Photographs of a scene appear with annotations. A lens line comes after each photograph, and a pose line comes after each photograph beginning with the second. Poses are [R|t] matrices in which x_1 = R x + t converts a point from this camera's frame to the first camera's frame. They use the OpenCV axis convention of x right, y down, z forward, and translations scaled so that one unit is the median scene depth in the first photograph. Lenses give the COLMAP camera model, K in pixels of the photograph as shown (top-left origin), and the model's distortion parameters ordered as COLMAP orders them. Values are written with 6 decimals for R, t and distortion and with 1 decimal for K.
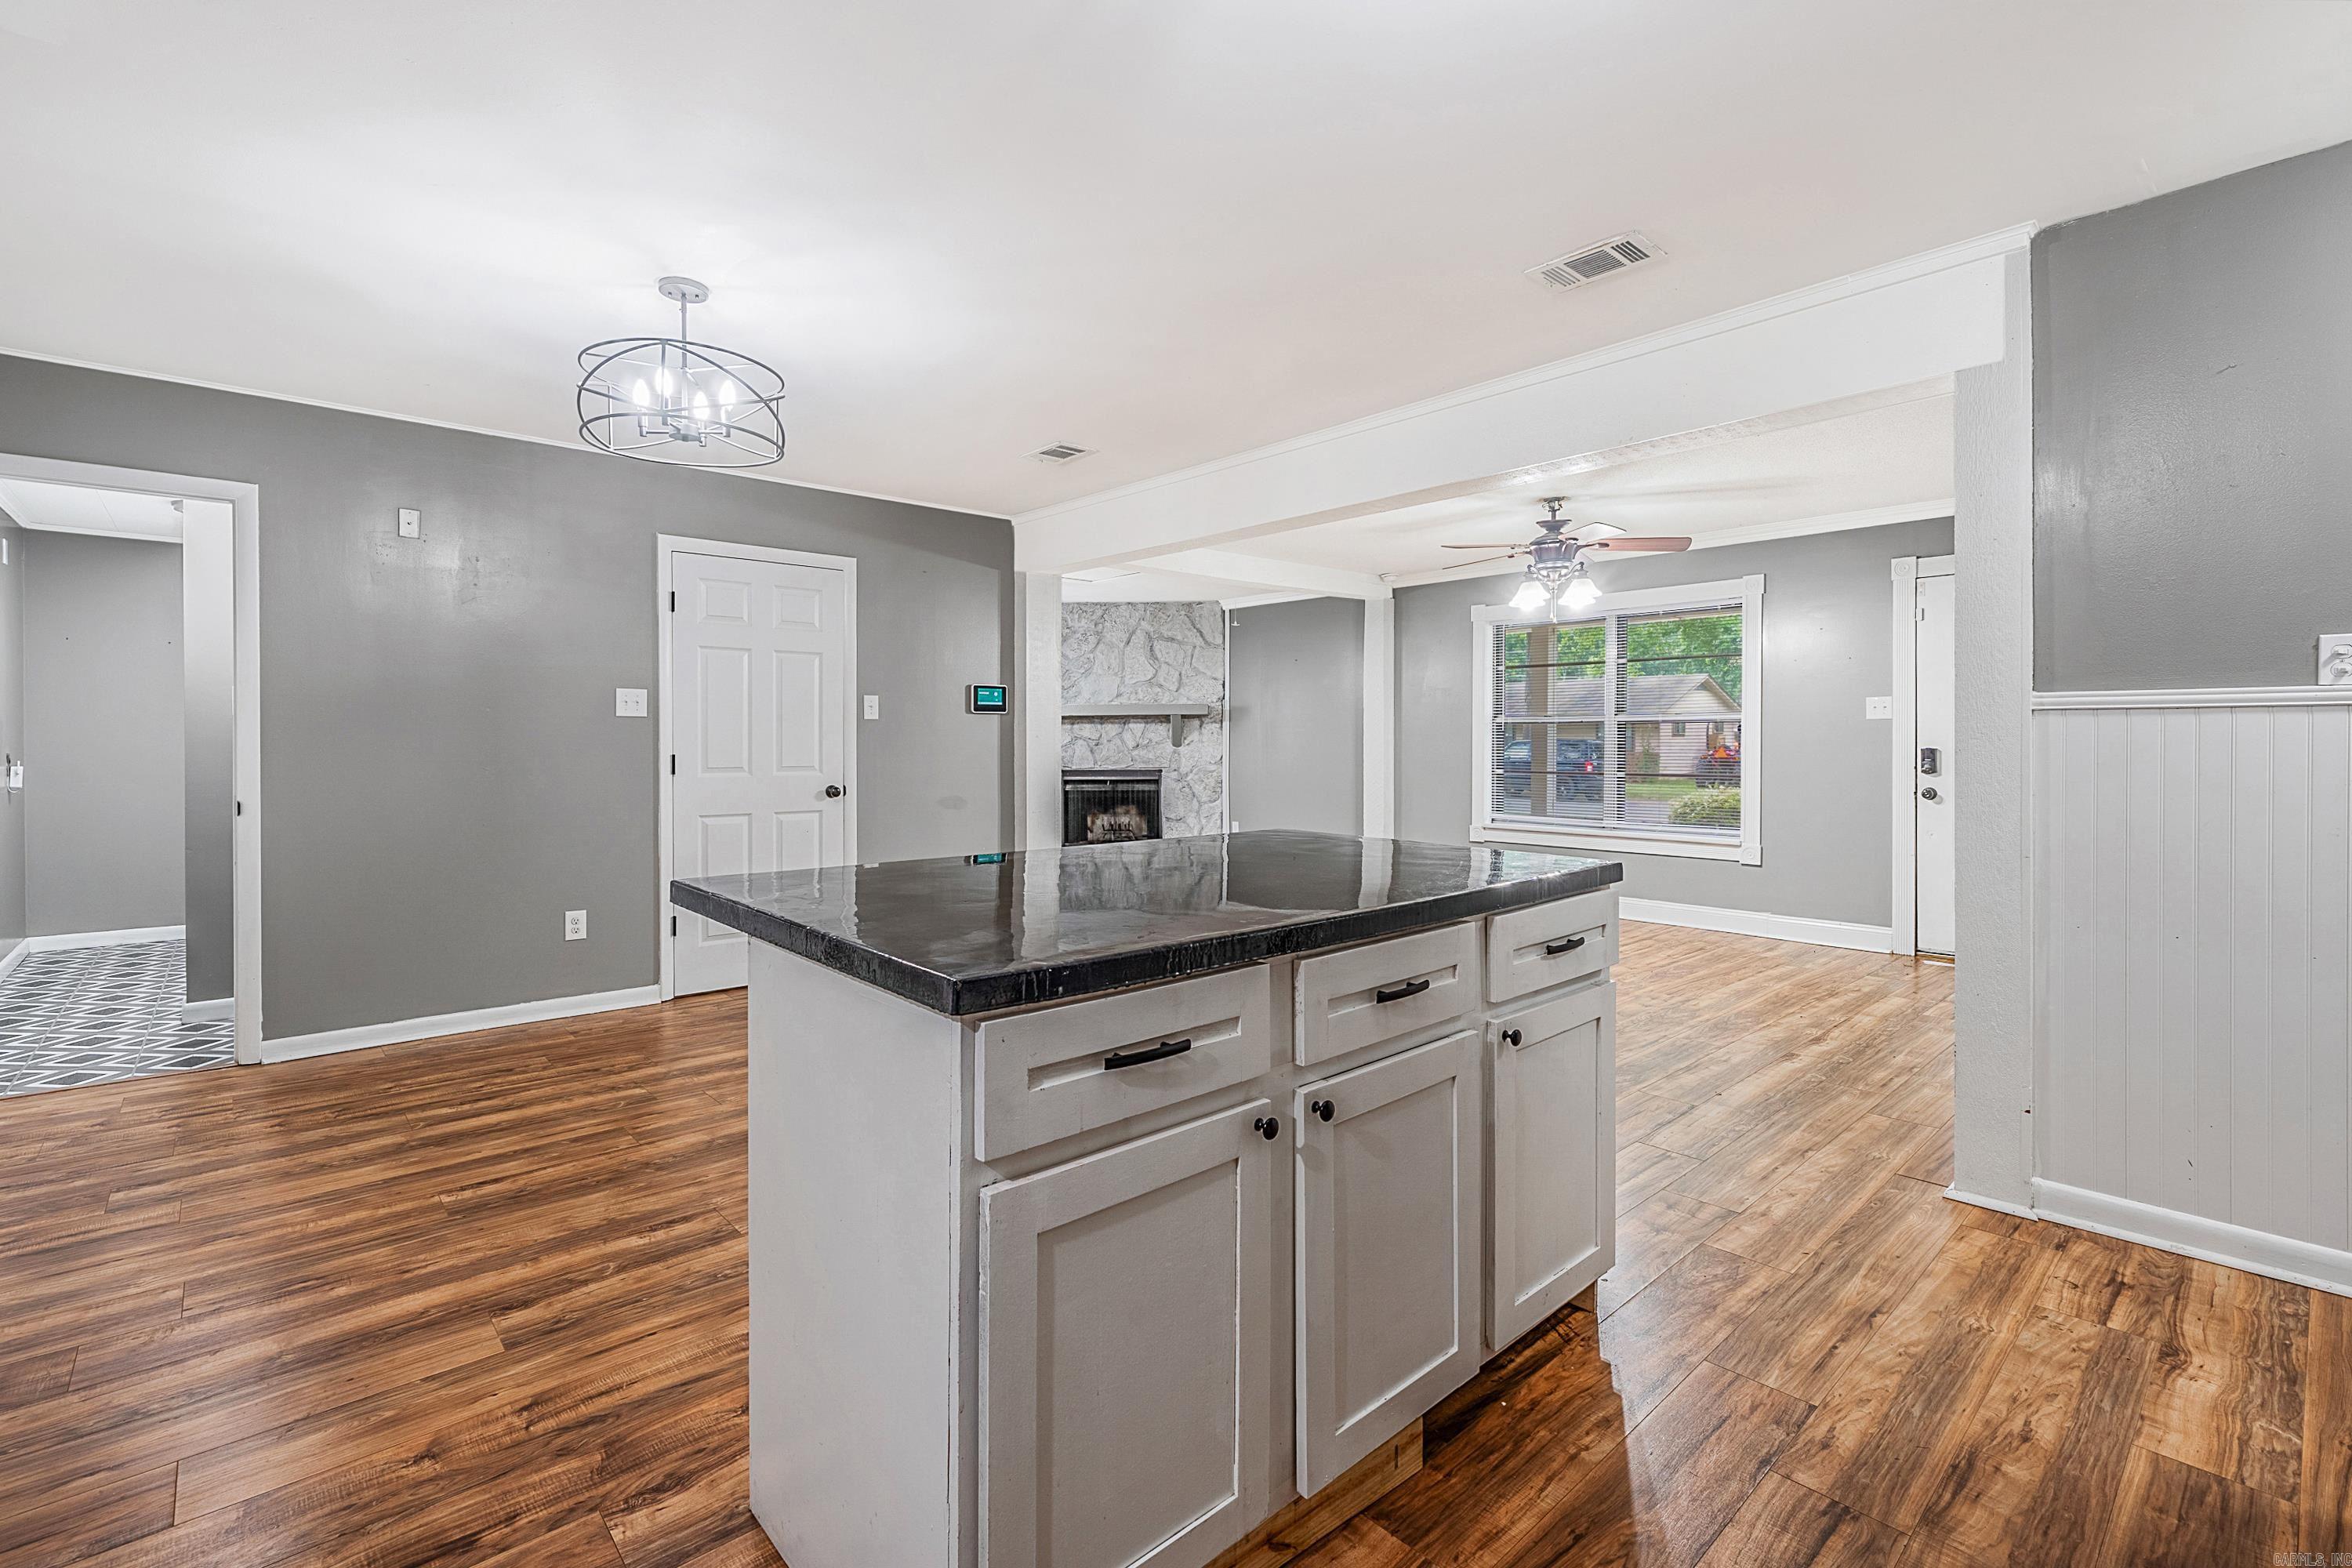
lens RADIAL K [[1040.5, 0, 1177.4], [0, 1040.5, 754.6], [0, 0, 1]] dist [-0.002056, -0.000482]
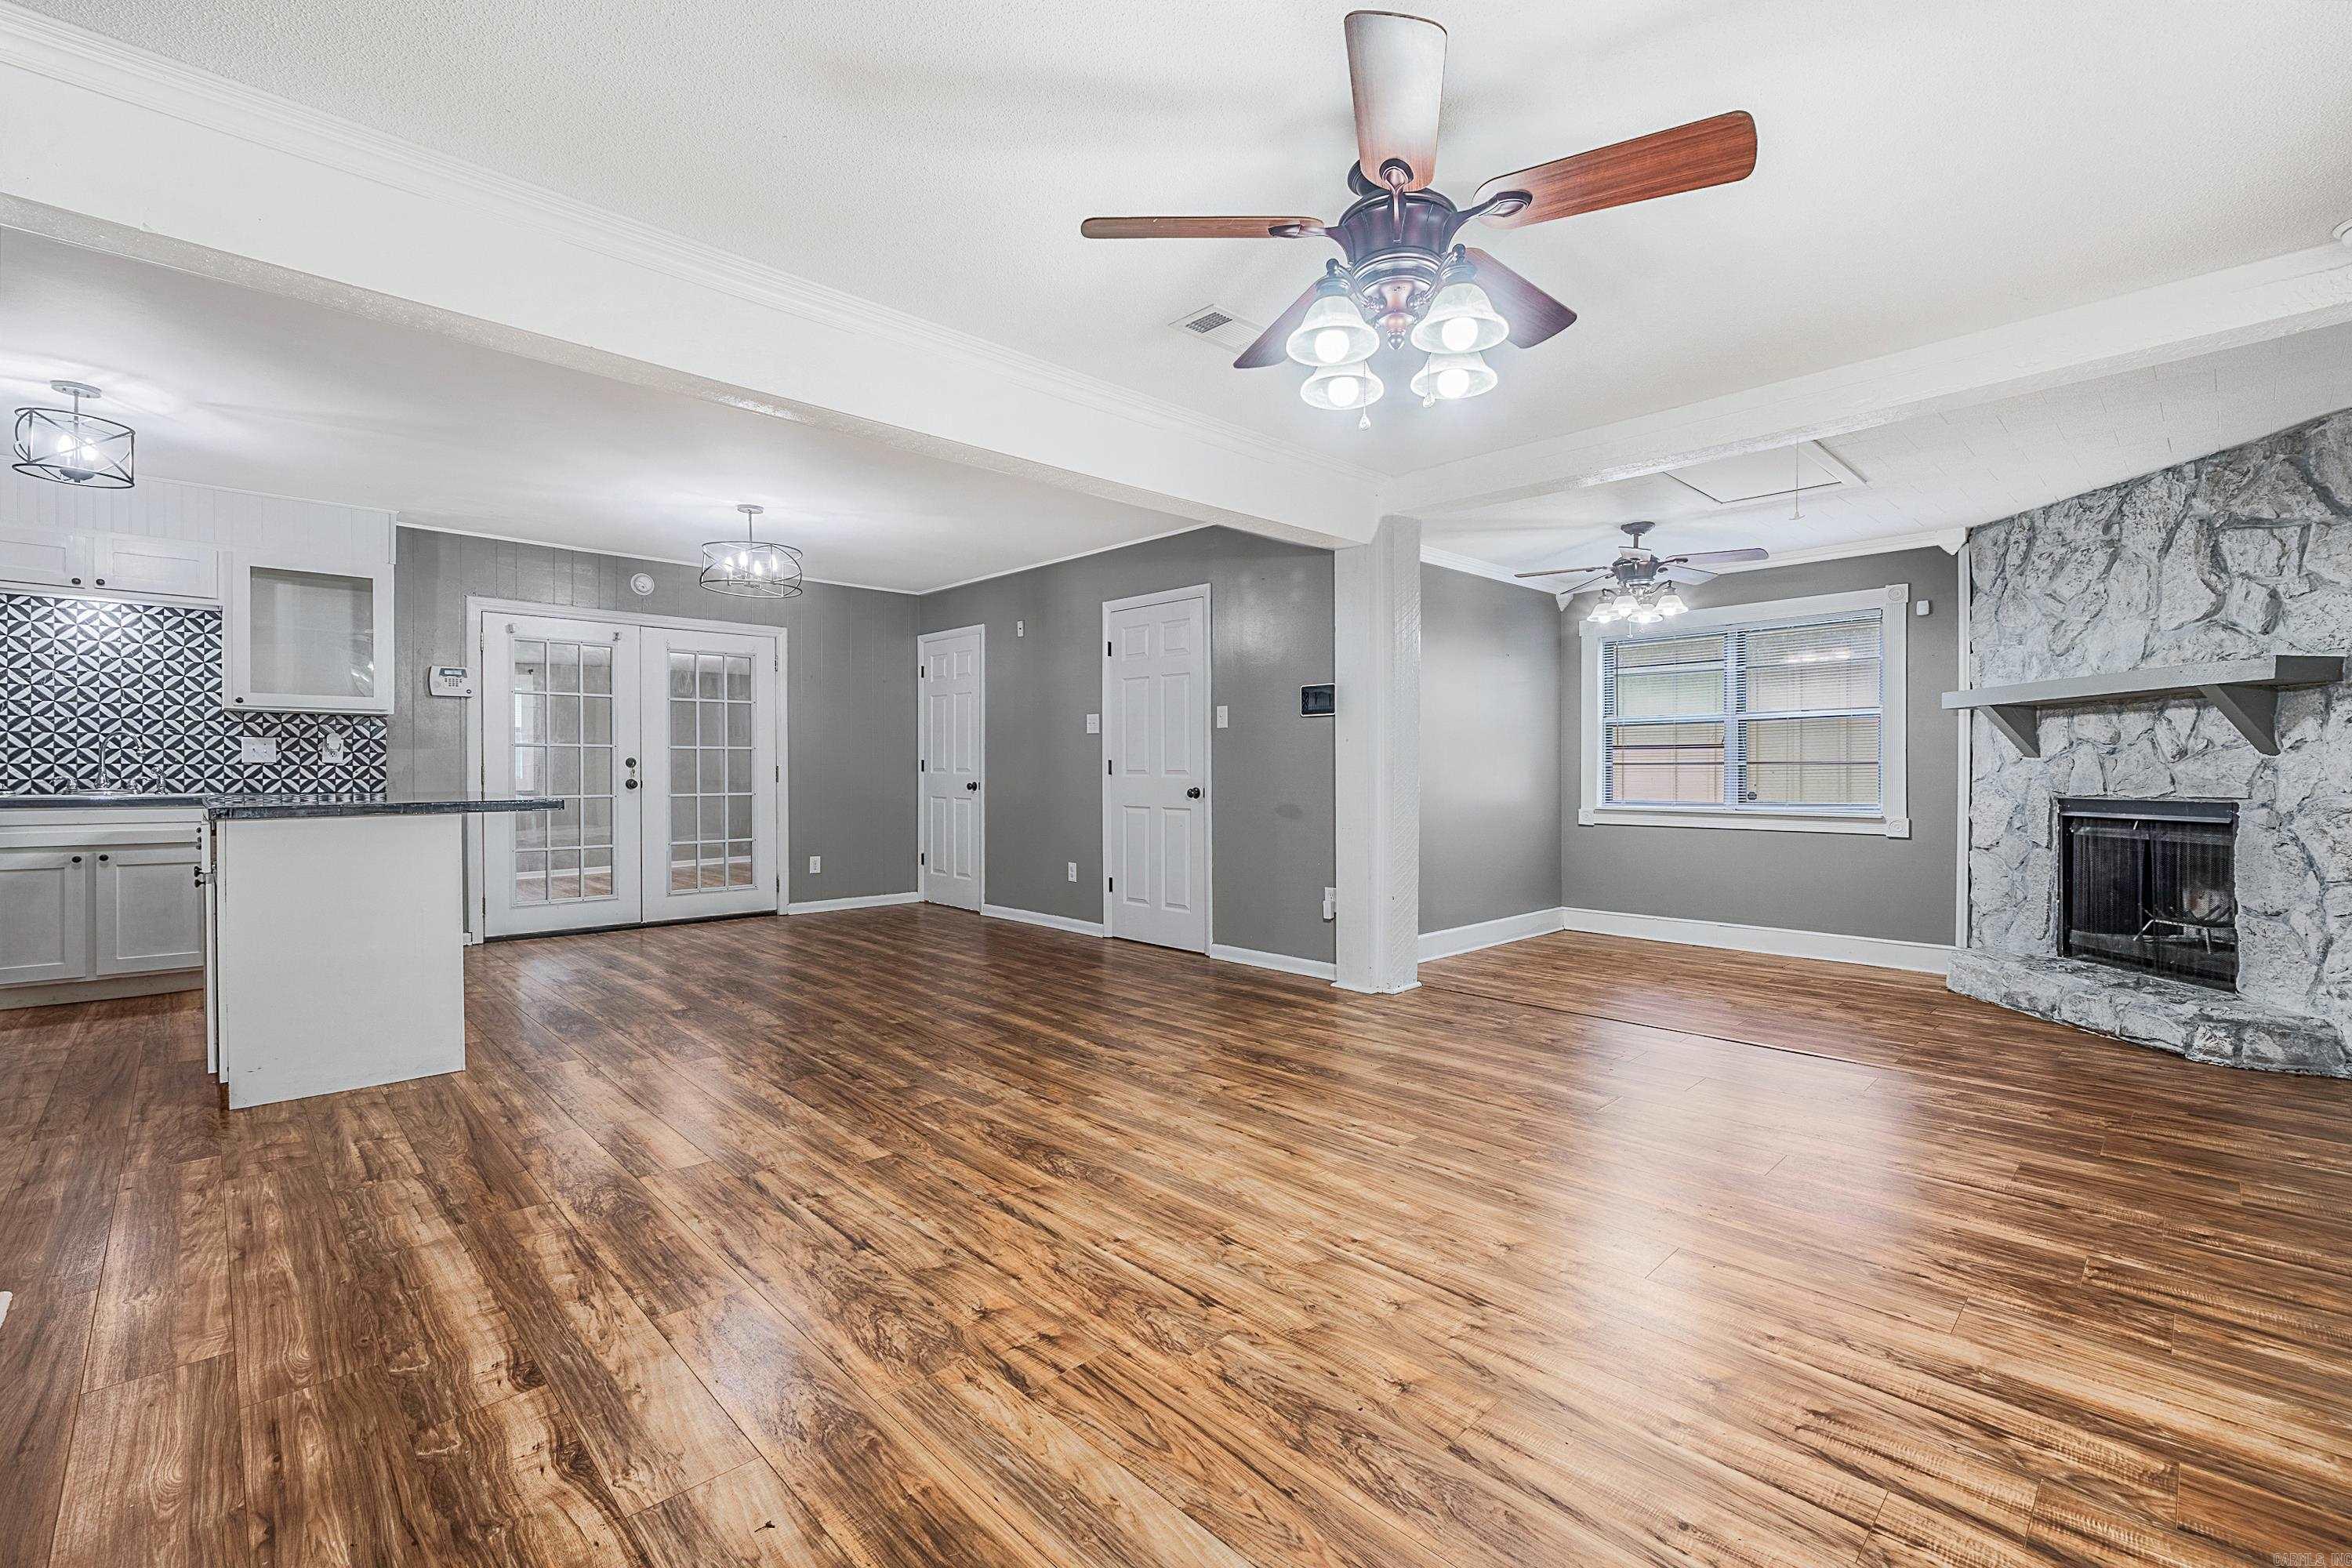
lens RADIAL K [[1022.3, 0, 1191.8], [0, 1022.3, 764.5], [0, 0, 1]] dist [-0.003715, 0.000039]
pose [[0.043590, -0.002796, -0.999046, 0.716710], [-0.014190, 0.999893, -0.003417, 0.008717], [0.998949, 0.014325, 0.043546, 0.860192]]
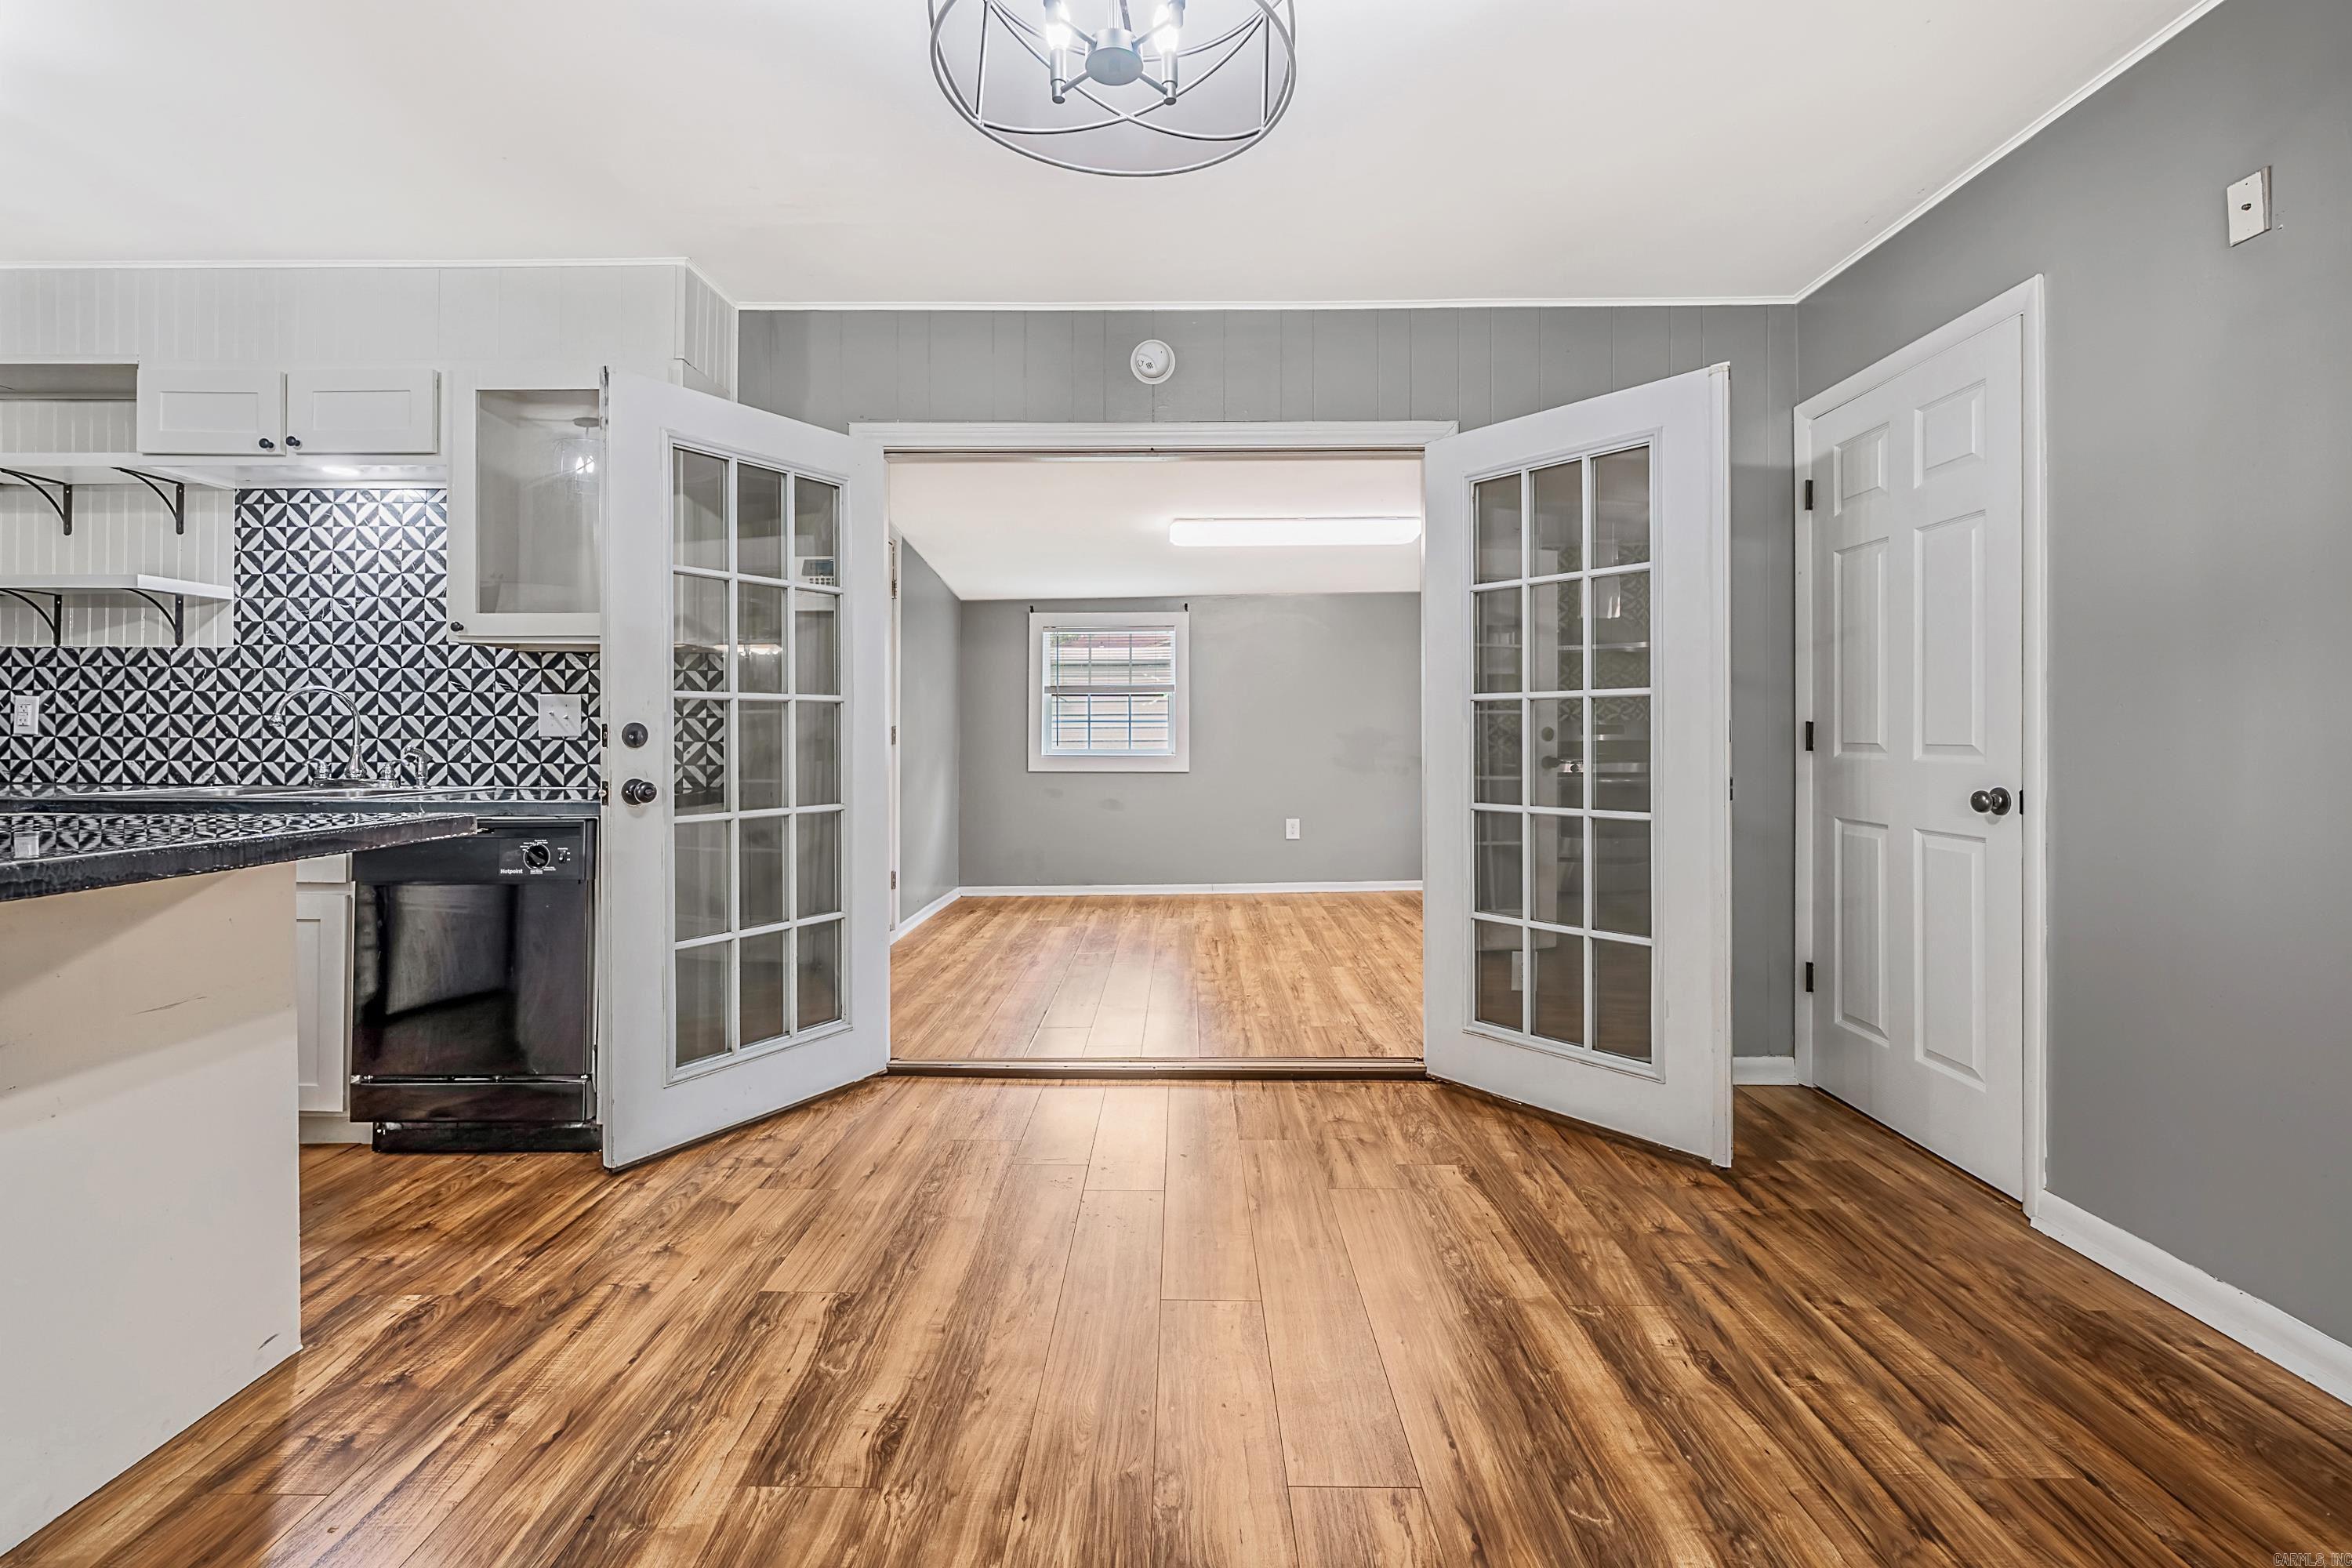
lens RADIAL K [[1032.6, 0, 1174.6], [0, 1032.6, 739.7], [0, 0, 1]] dist [-0.004203, -0.000611]
pose [[-0.675673, -0.004419, -0.737188, -0.062737], [-0.013764, 0.999883, 0.006621, 0.010023], [0.737073, 0.014620, -0.675655, 0.677705]]
